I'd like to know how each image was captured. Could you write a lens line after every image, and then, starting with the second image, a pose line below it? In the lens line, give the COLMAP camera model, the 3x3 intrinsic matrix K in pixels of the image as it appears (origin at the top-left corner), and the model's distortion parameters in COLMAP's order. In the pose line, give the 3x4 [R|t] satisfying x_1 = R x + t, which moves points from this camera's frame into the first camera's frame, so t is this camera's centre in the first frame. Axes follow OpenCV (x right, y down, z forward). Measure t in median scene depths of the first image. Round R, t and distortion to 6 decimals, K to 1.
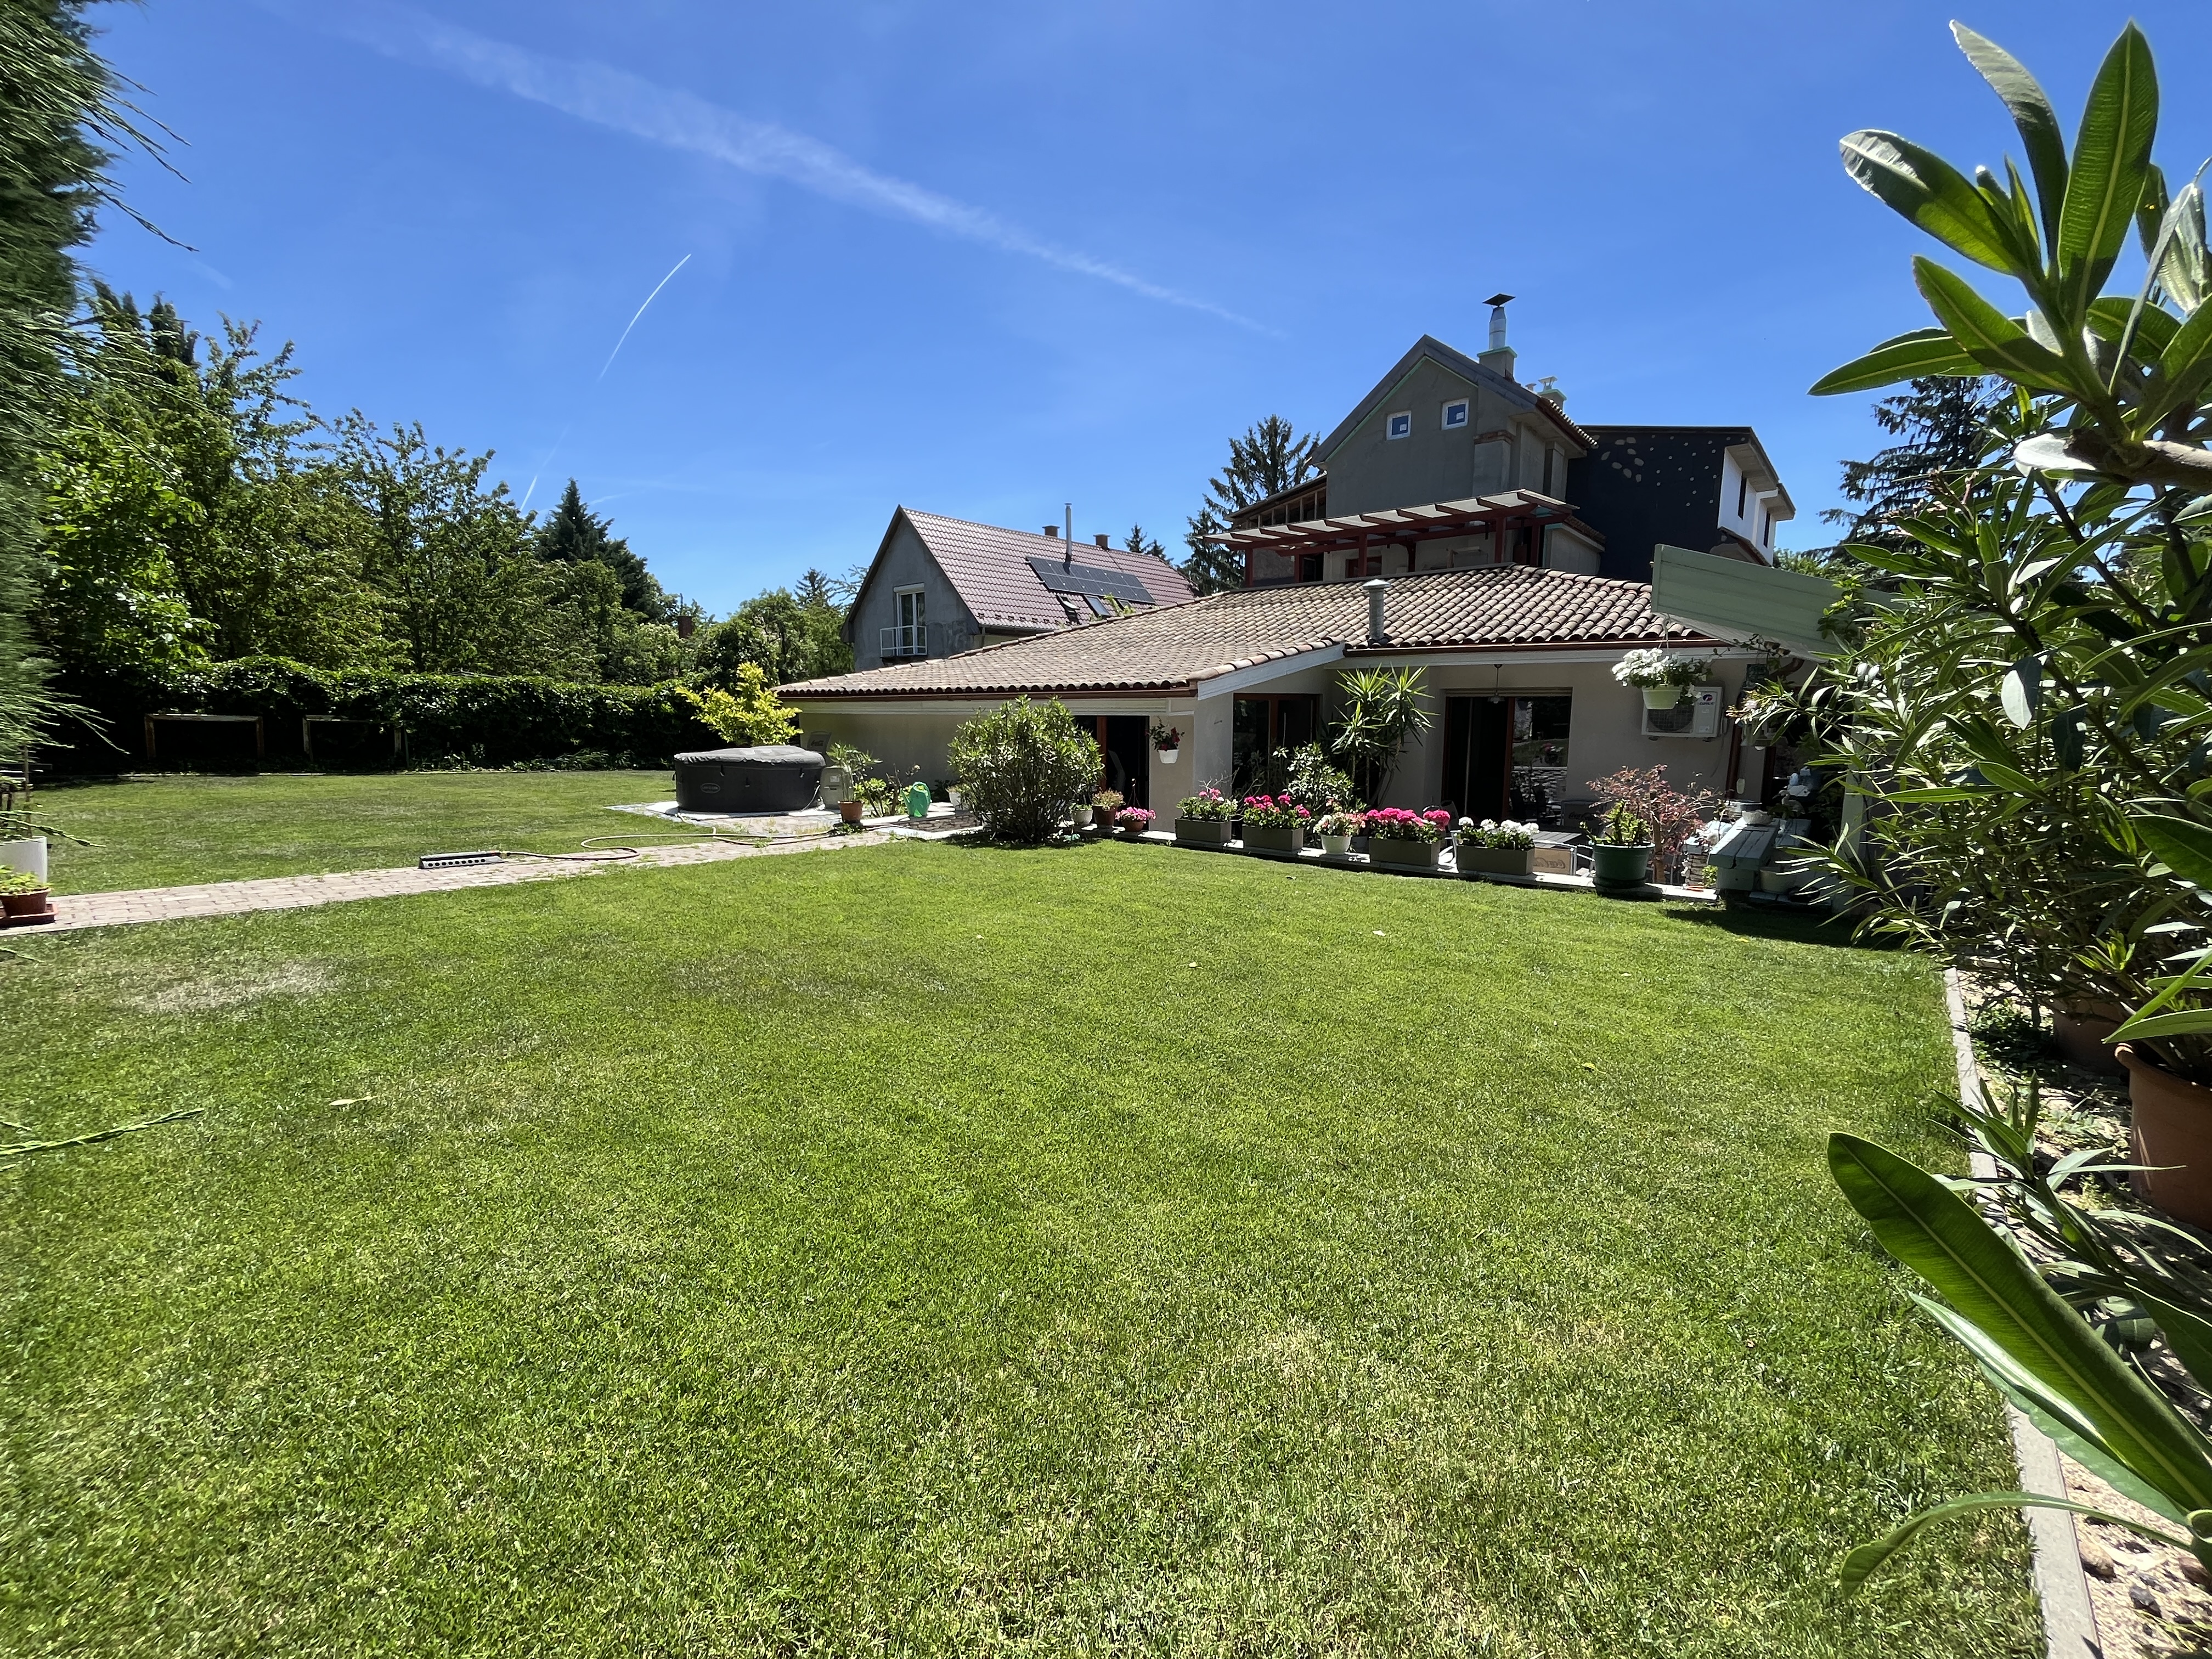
lens RADIAL K [[899.1, 0, 1101.7], [0, 899.1, 831.1], [0, 0, 1]] dist [-0.000862, -0.000970]
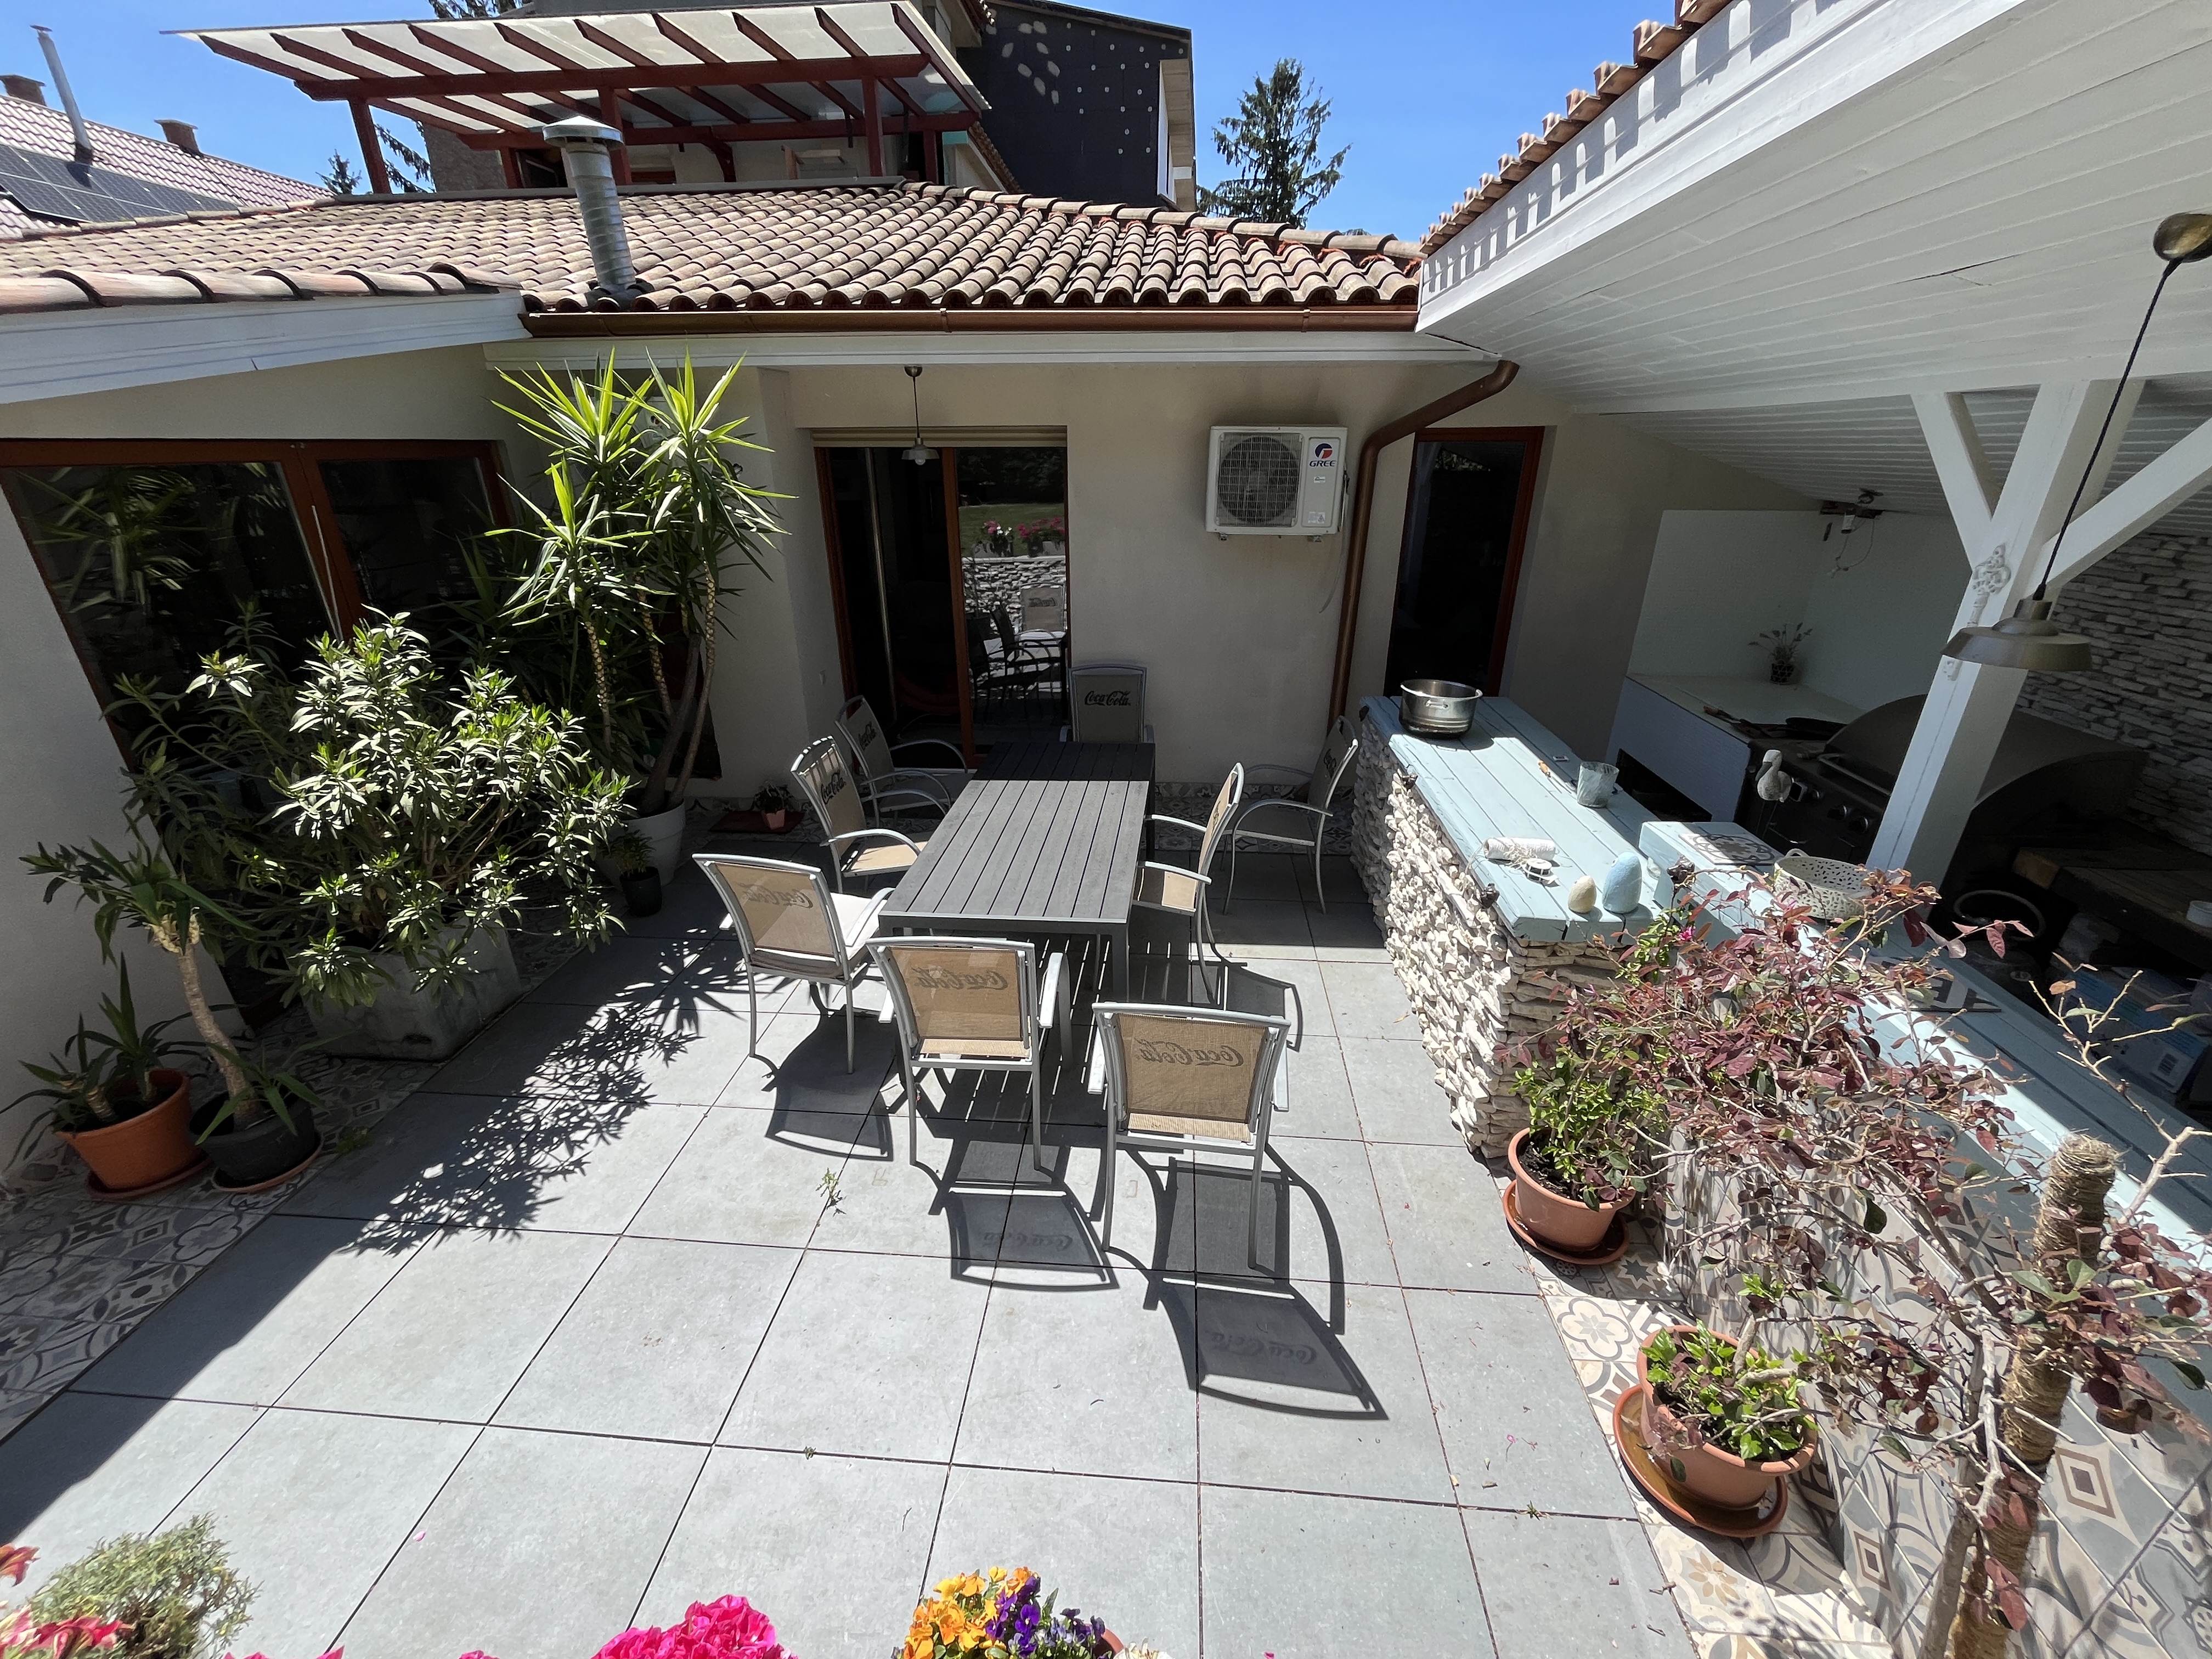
lens RADIAL K [[899.1, 0, 1101.7], [0, 899.1, 831.1], [0, 0, 1]] dist [-0.000862, -0.000970]
pose [[0.816447, -0.228552, 0.530263, 0.197732], [0.084227, 0.955647, 0.282215, -0.073394], [-0.571245, -0.185751, 0.799485, 0.472691]]
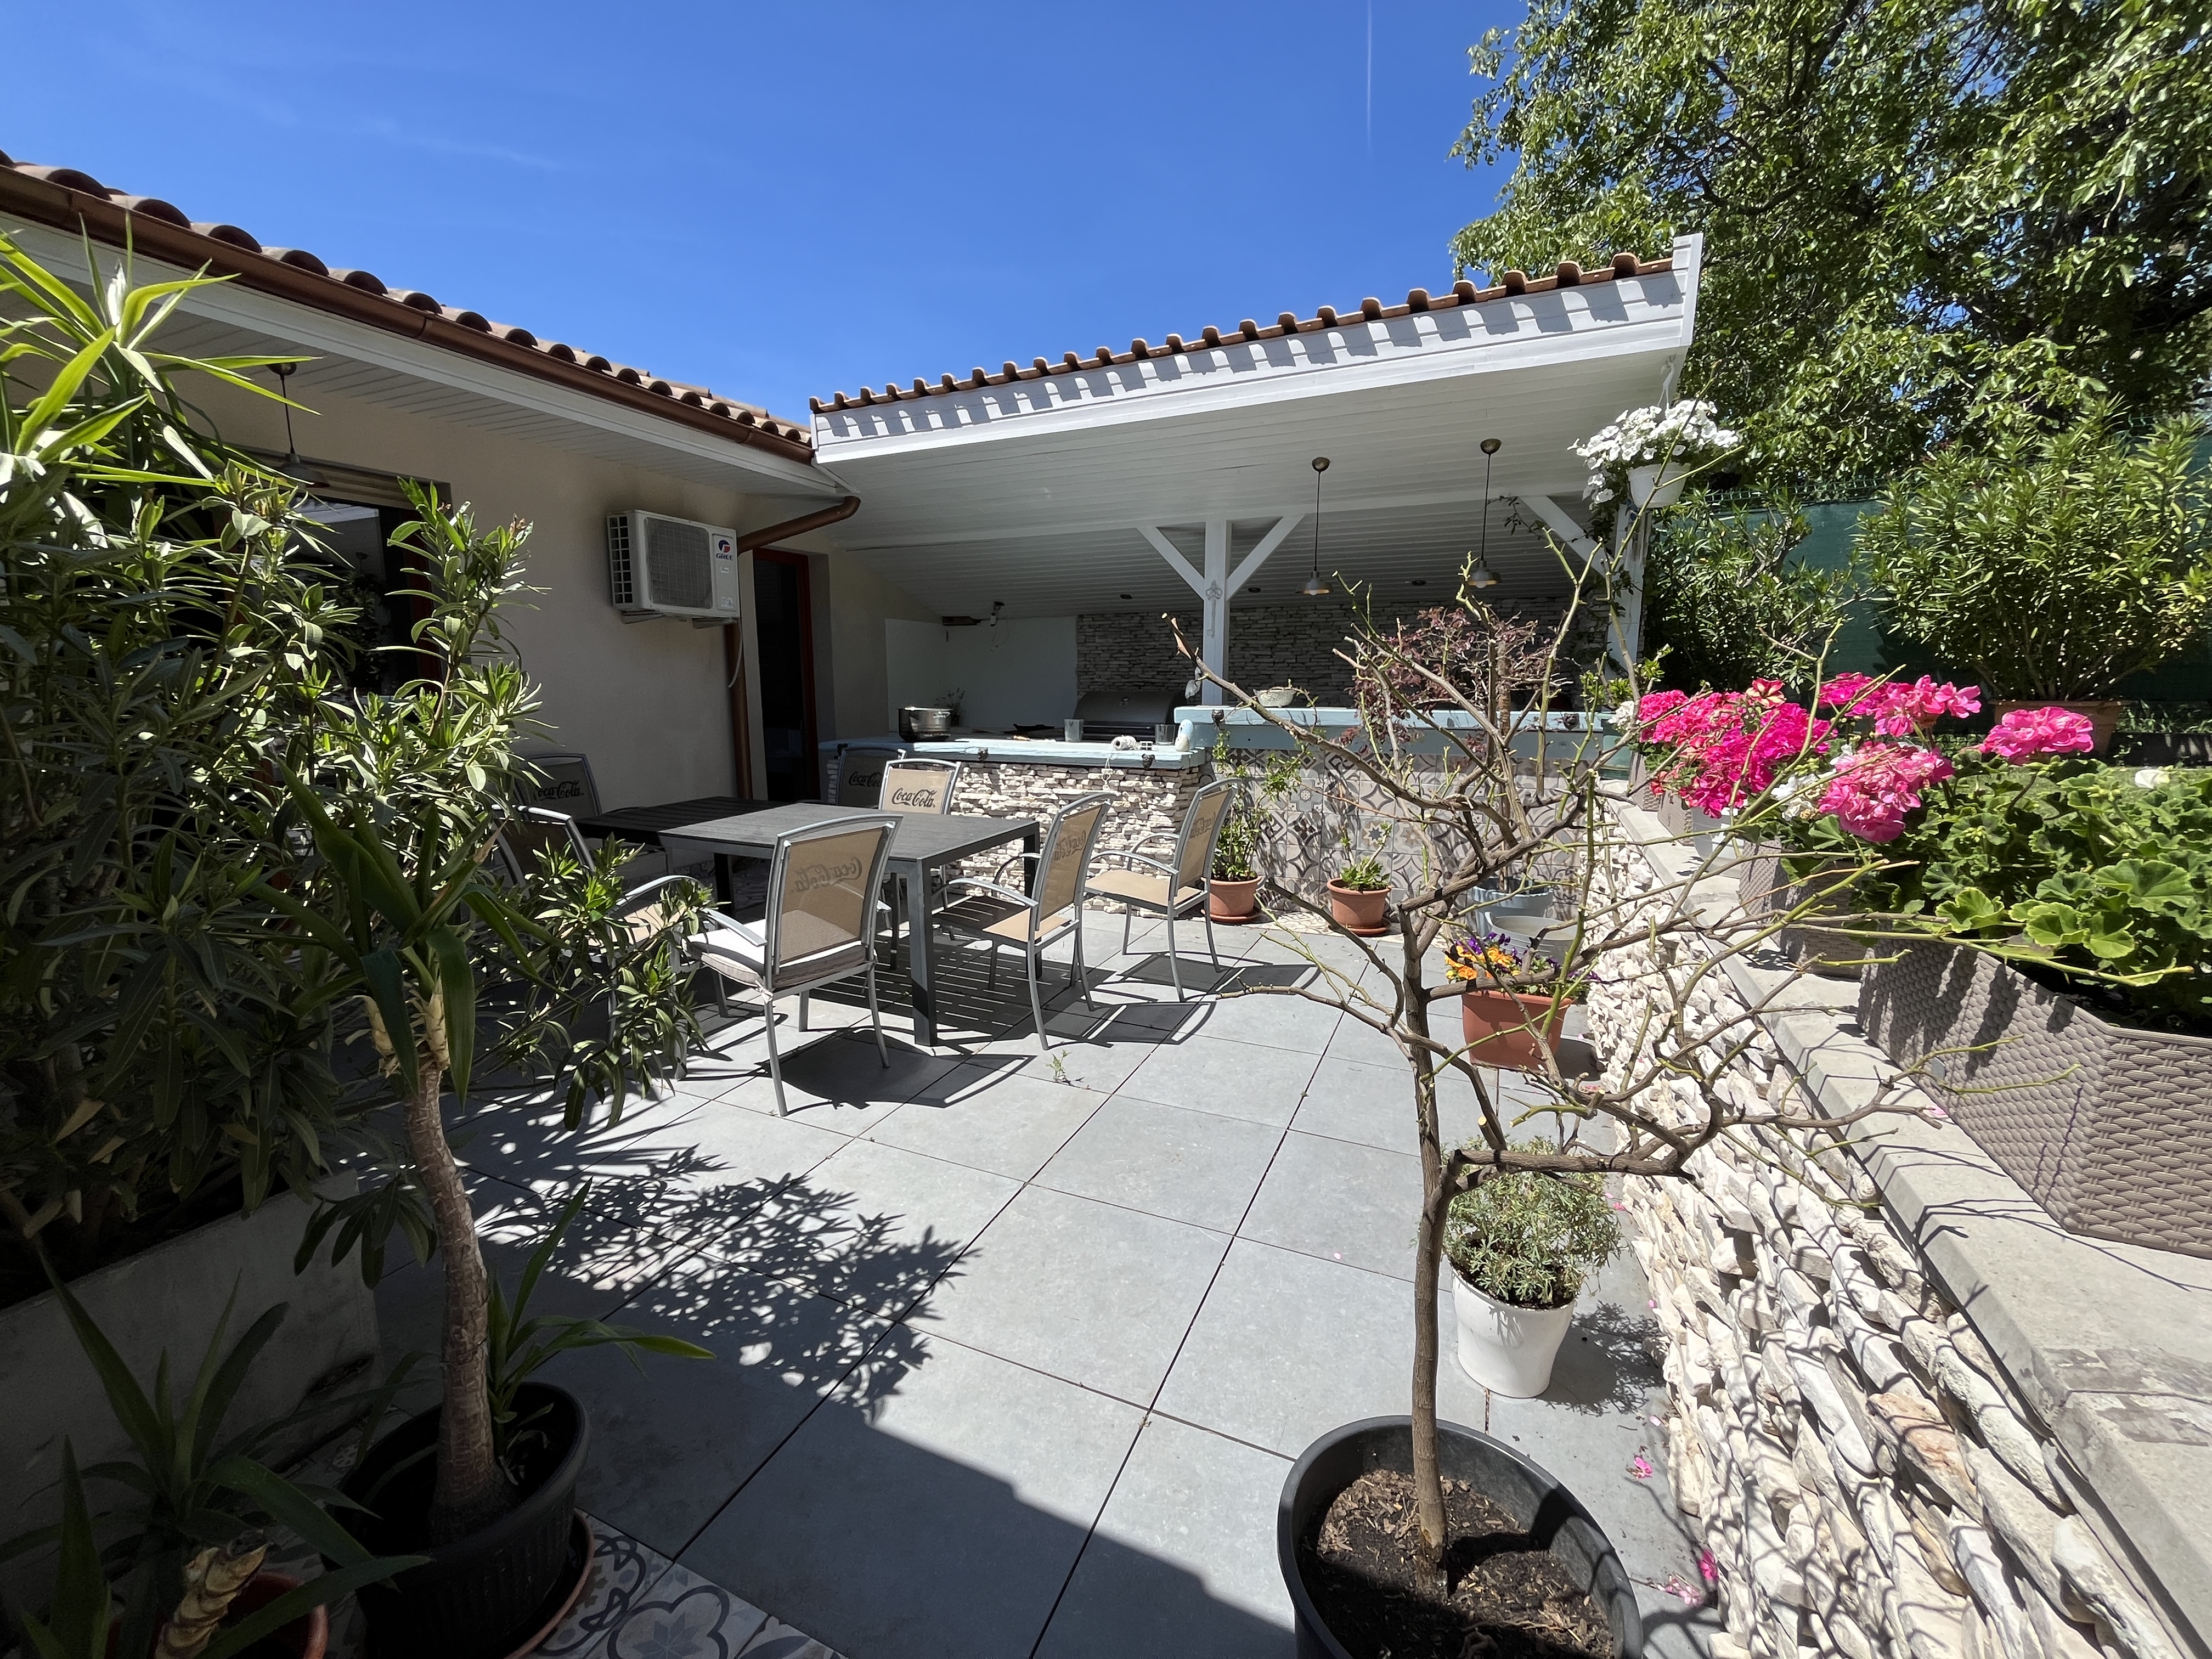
lens RADIAL K [[899.1, 0, 1101.7], [0, 899.1, 831.1], [0, 0, 1]] dist [-0.000862, -0.000970]
pose [[-0.276077, -0.157981, 0.948063, 0.027336], [0.137481, 0.969765, 0.201632, -0.040583], [-0.951252, 0.186006, -0.246010, 0.701851]]
